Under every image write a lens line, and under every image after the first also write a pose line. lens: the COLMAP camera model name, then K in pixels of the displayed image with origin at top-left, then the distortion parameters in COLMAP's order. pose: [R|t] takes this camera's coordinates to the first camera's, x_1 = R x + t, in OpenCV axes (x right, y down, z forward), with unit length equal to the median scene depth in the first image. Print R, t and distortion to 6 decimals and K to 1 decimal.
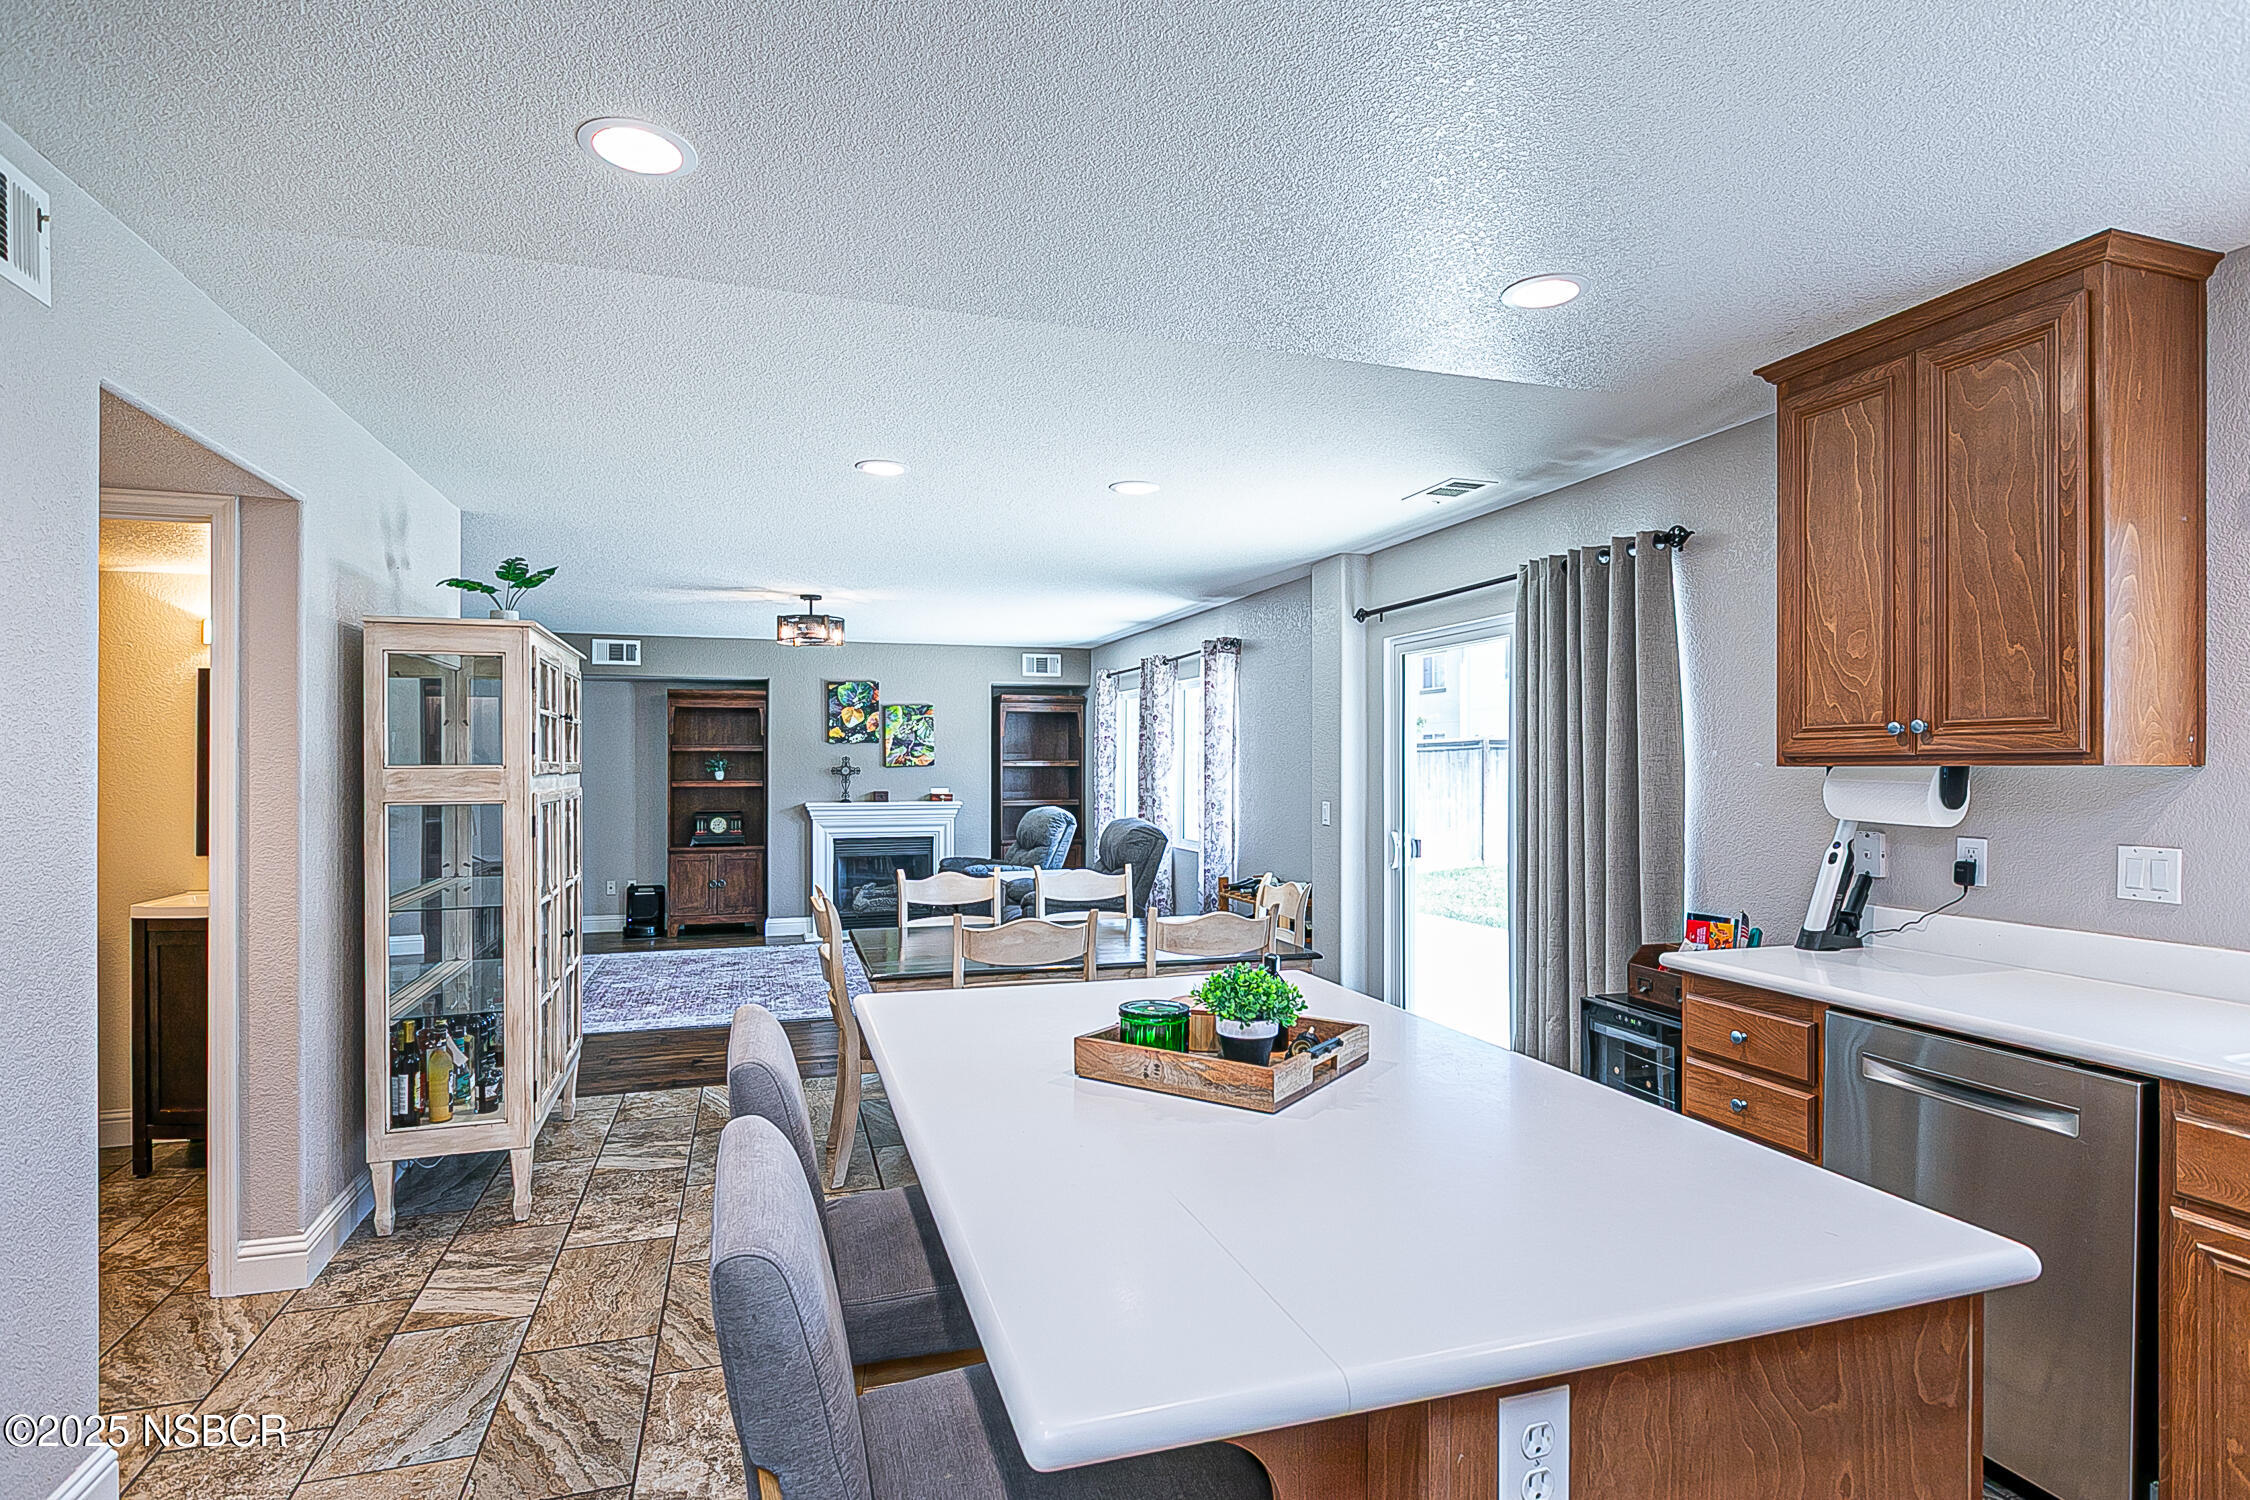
lens RADIAL K [[1159.3, 0, 1141.0], [0, 1159.3, 765.1], [0, 0, 1]] dist [0.000483, 0.002278]
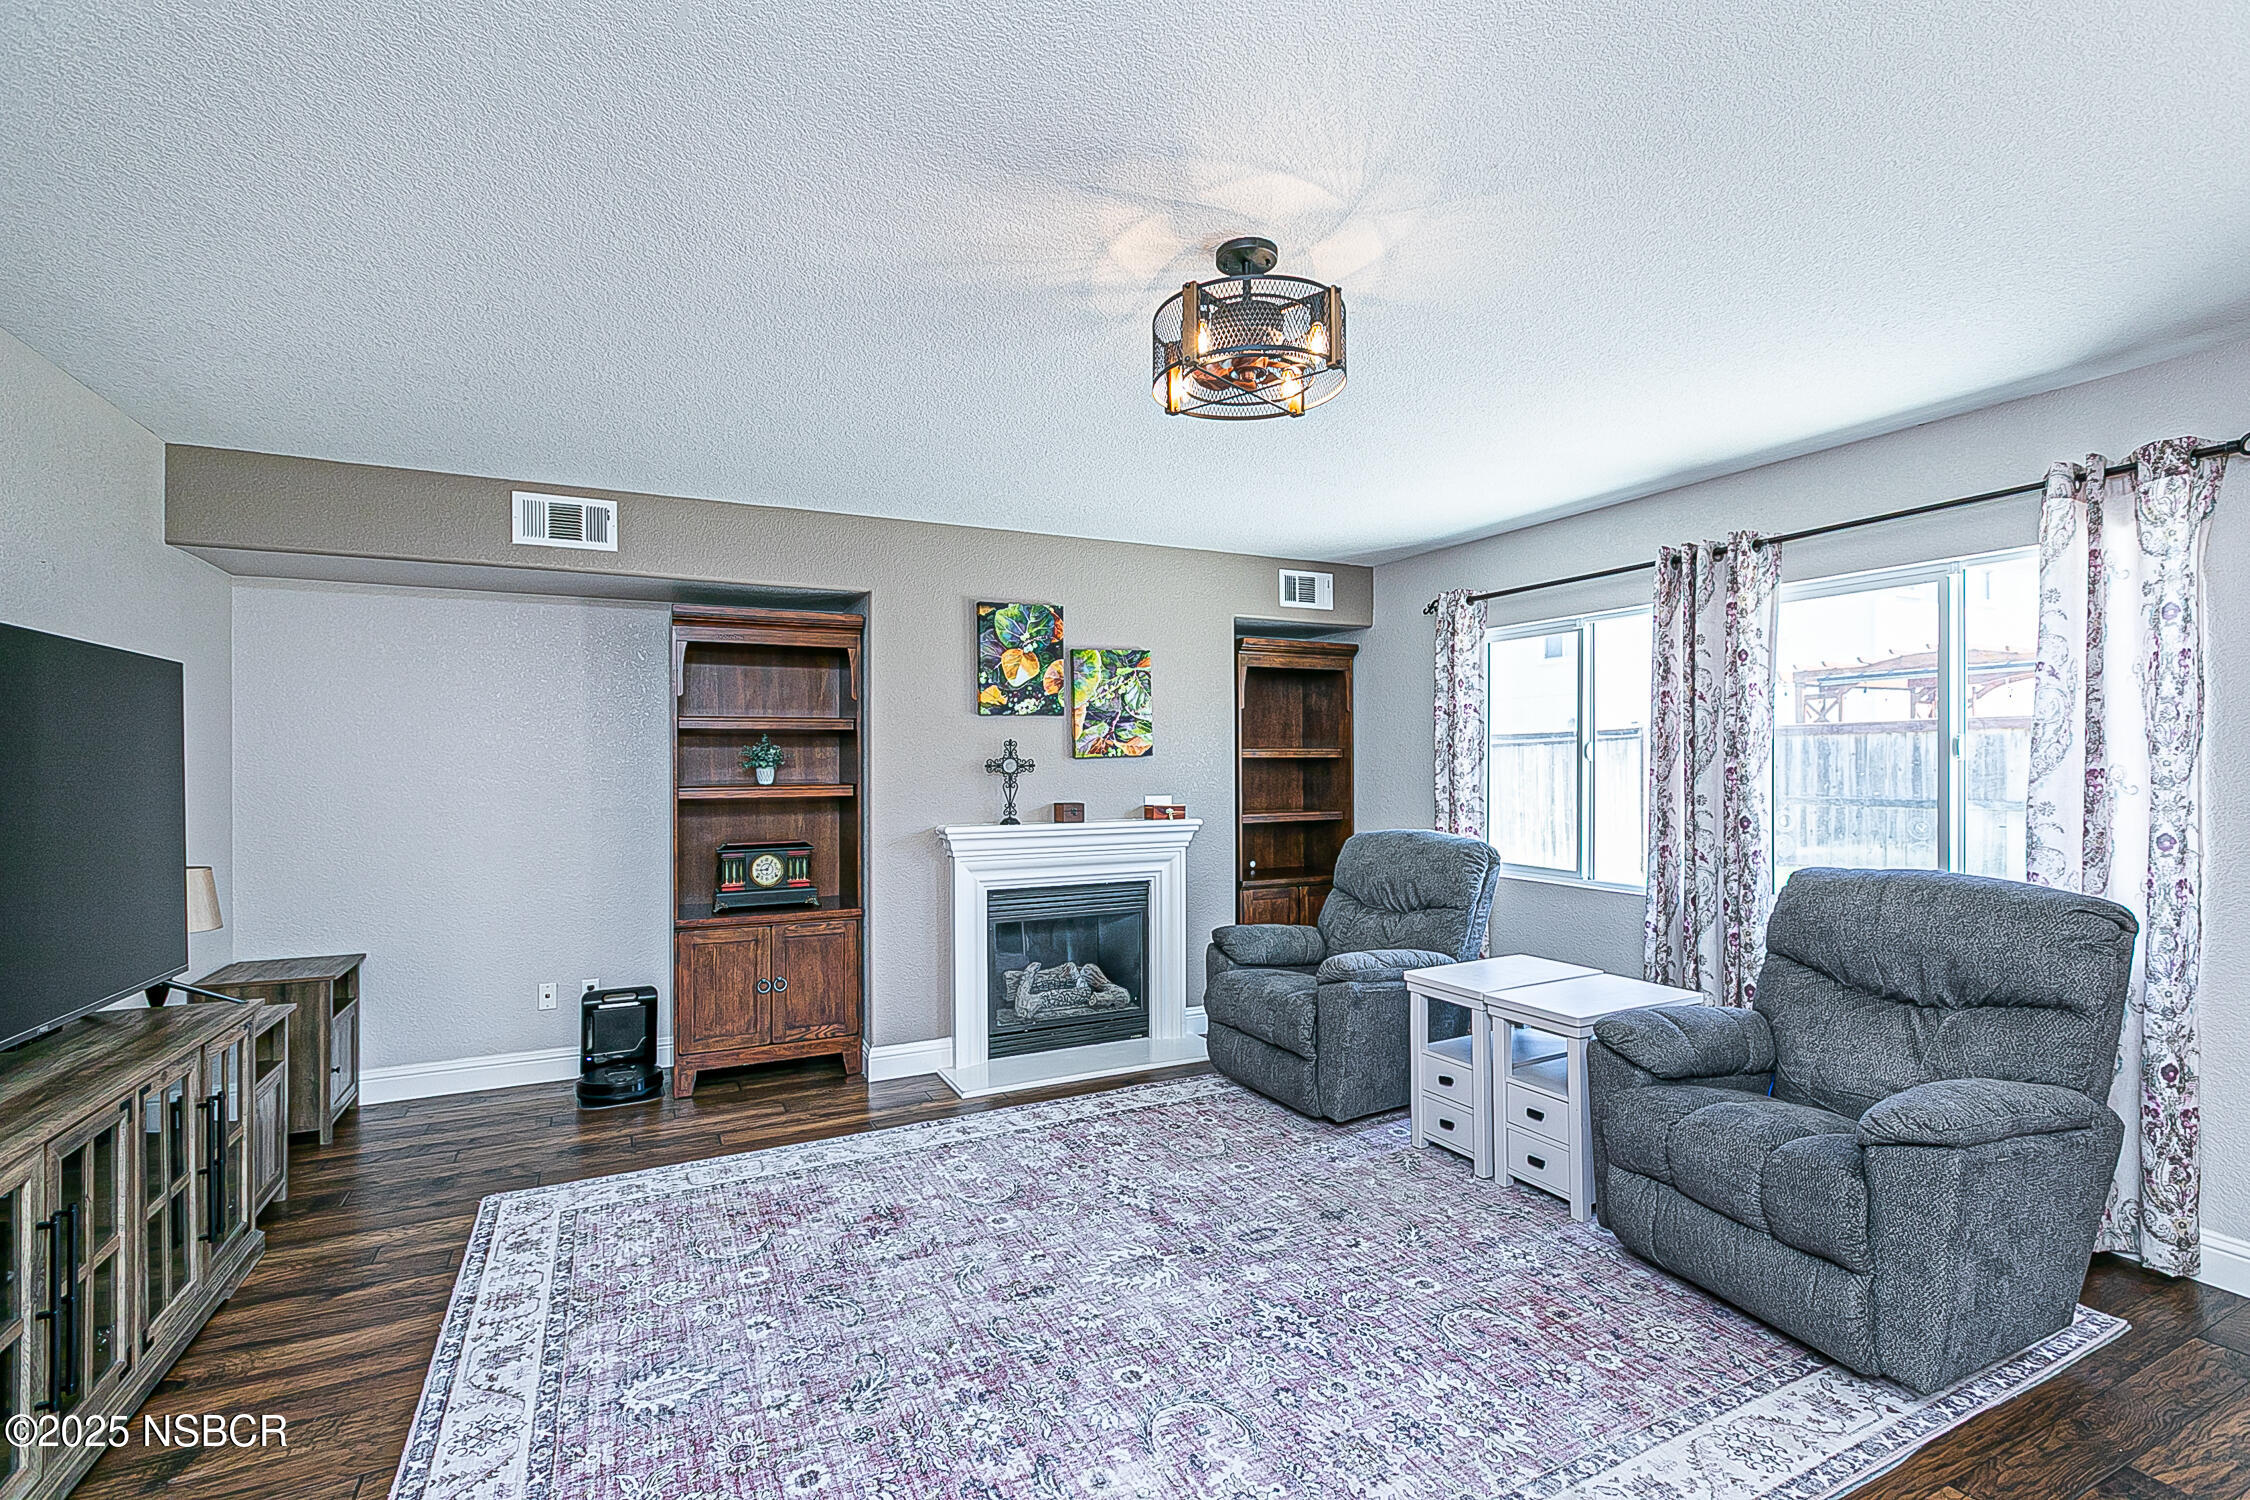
lens RADIAL K [[1030.1, 0, 1151.1], [0, 1030.1, 765.8], [0, 0, 1]] dist [0.001893, 0.000252]
pose [[0.988836, -0.004558, 0.148941, -0.260390], [0.003922, 0.999982, 0.004560, 0.002922], [-0.148959, -0.003925, 0.988836, 0.509035]]
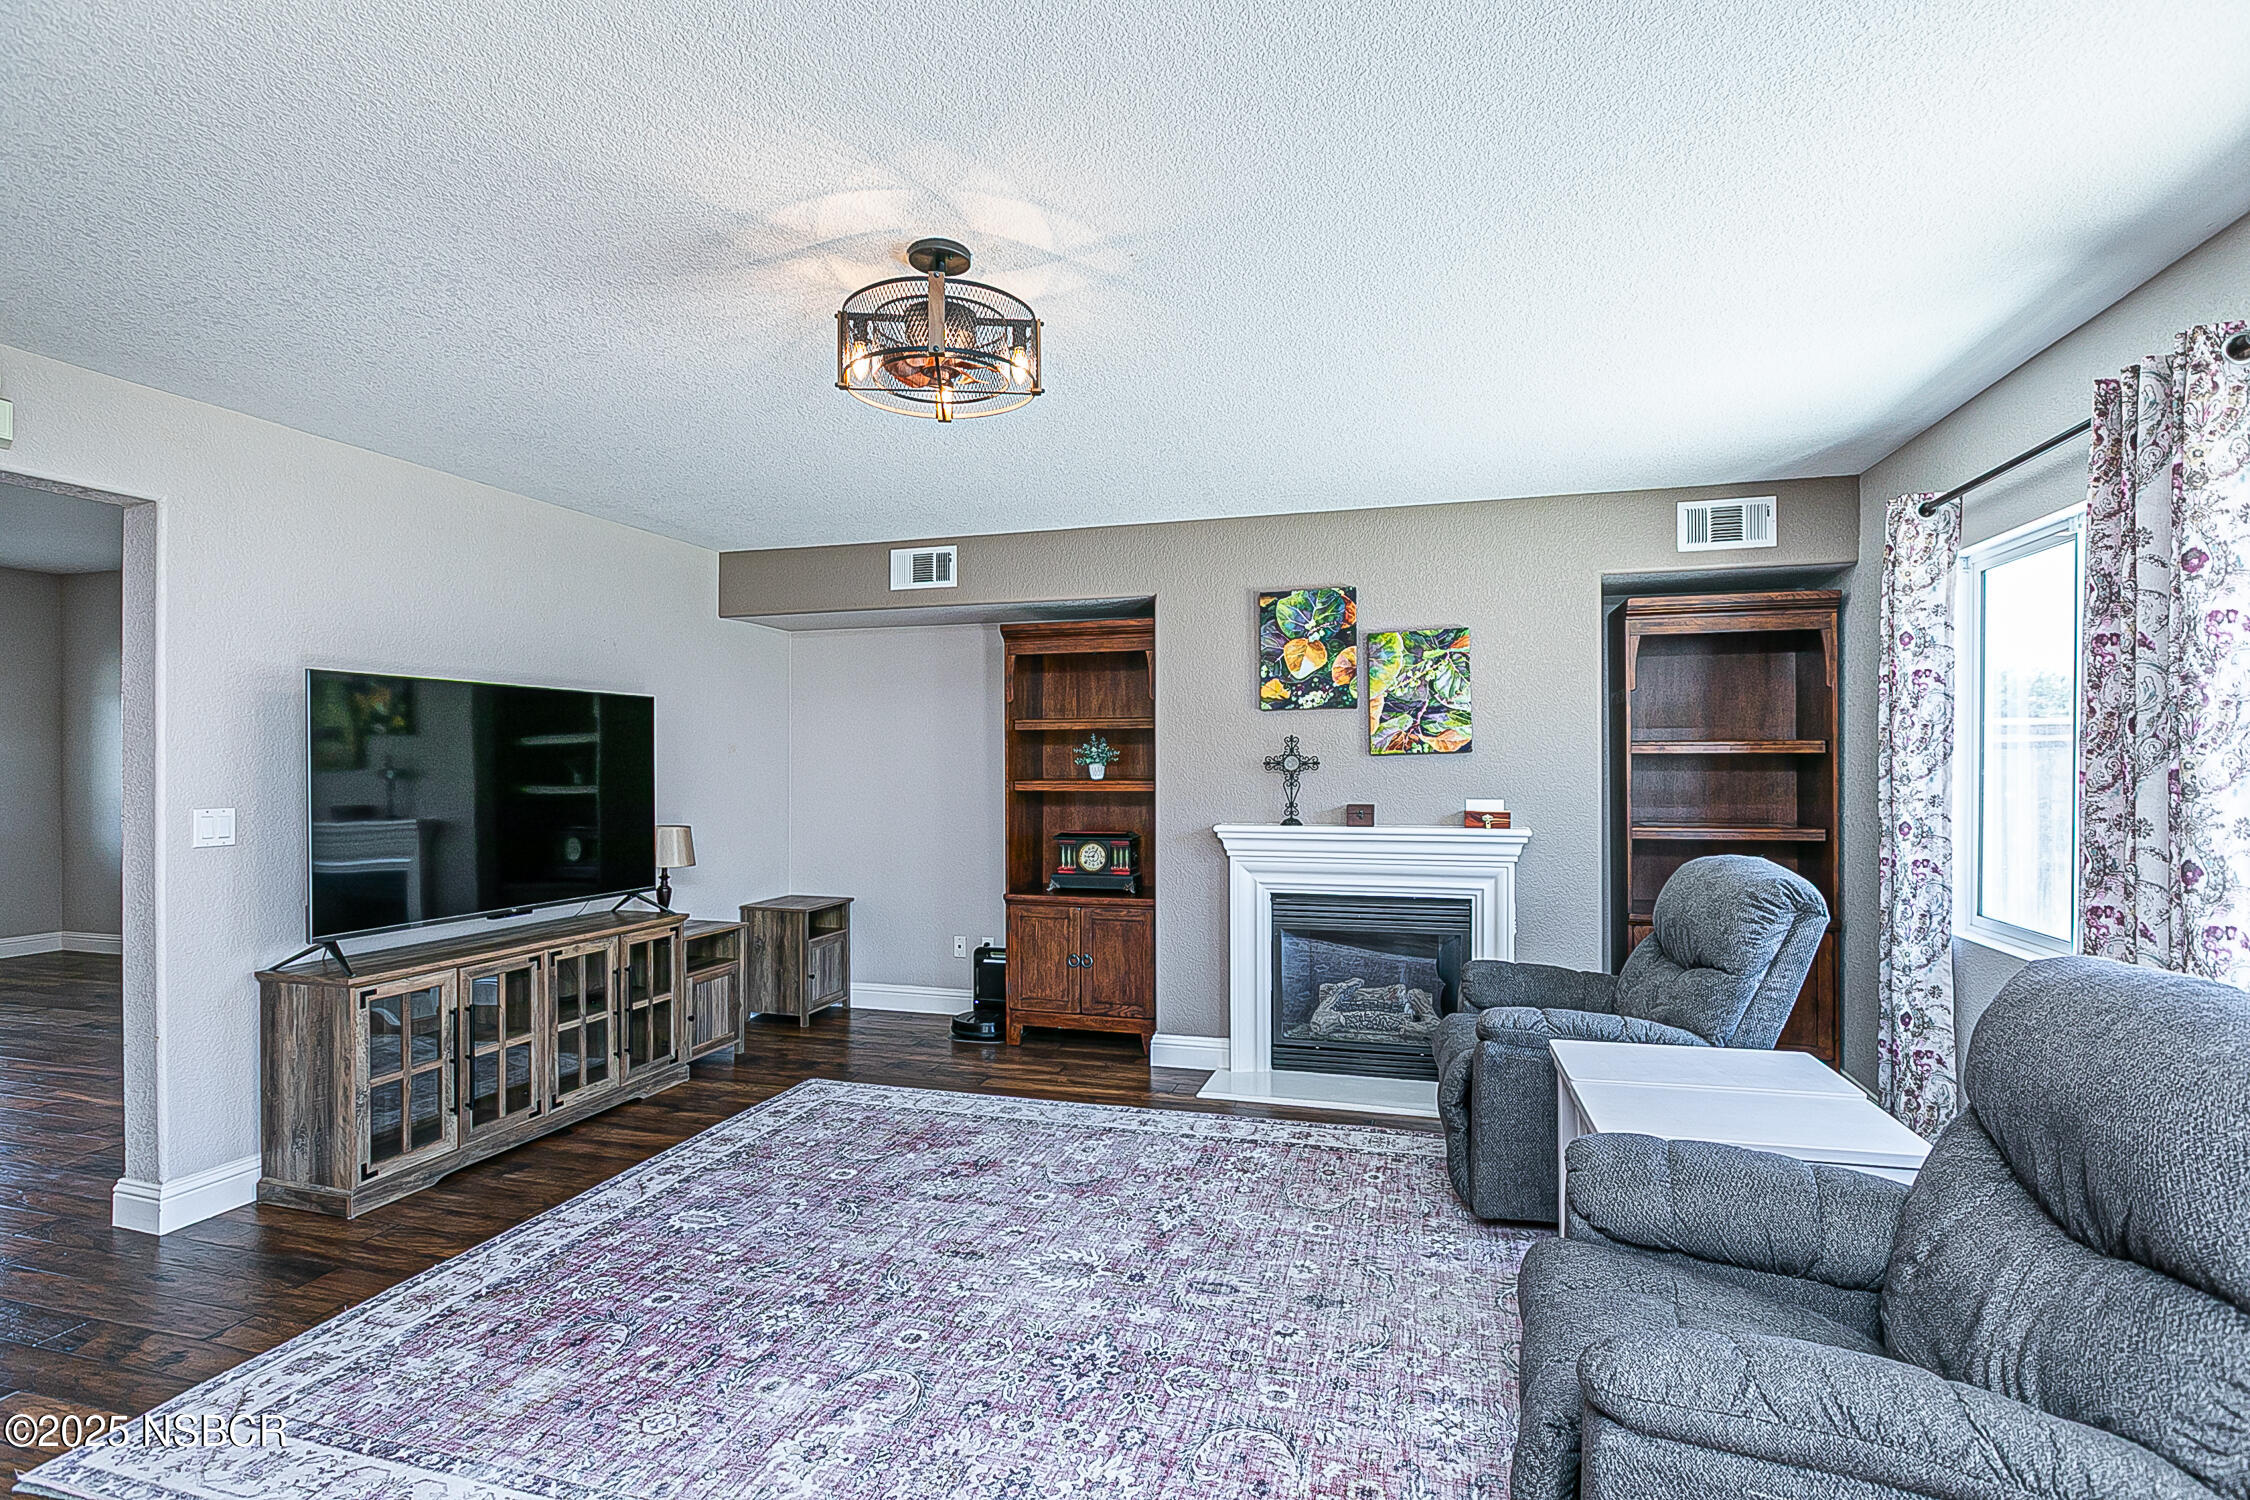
lens RADIAL K [[1098.5, 0, 1109.1], [0, 1098.5, 763.8], [0, 0, 1]] dist [-0.008401, 0.004404]
pose [[0.817069, -0.001008, -0.576539, -0.039435], [0.002831, 0.999993, 0.002264, 0.003804], [0.576533, -0.003482, 0.817066, 0.552830]]
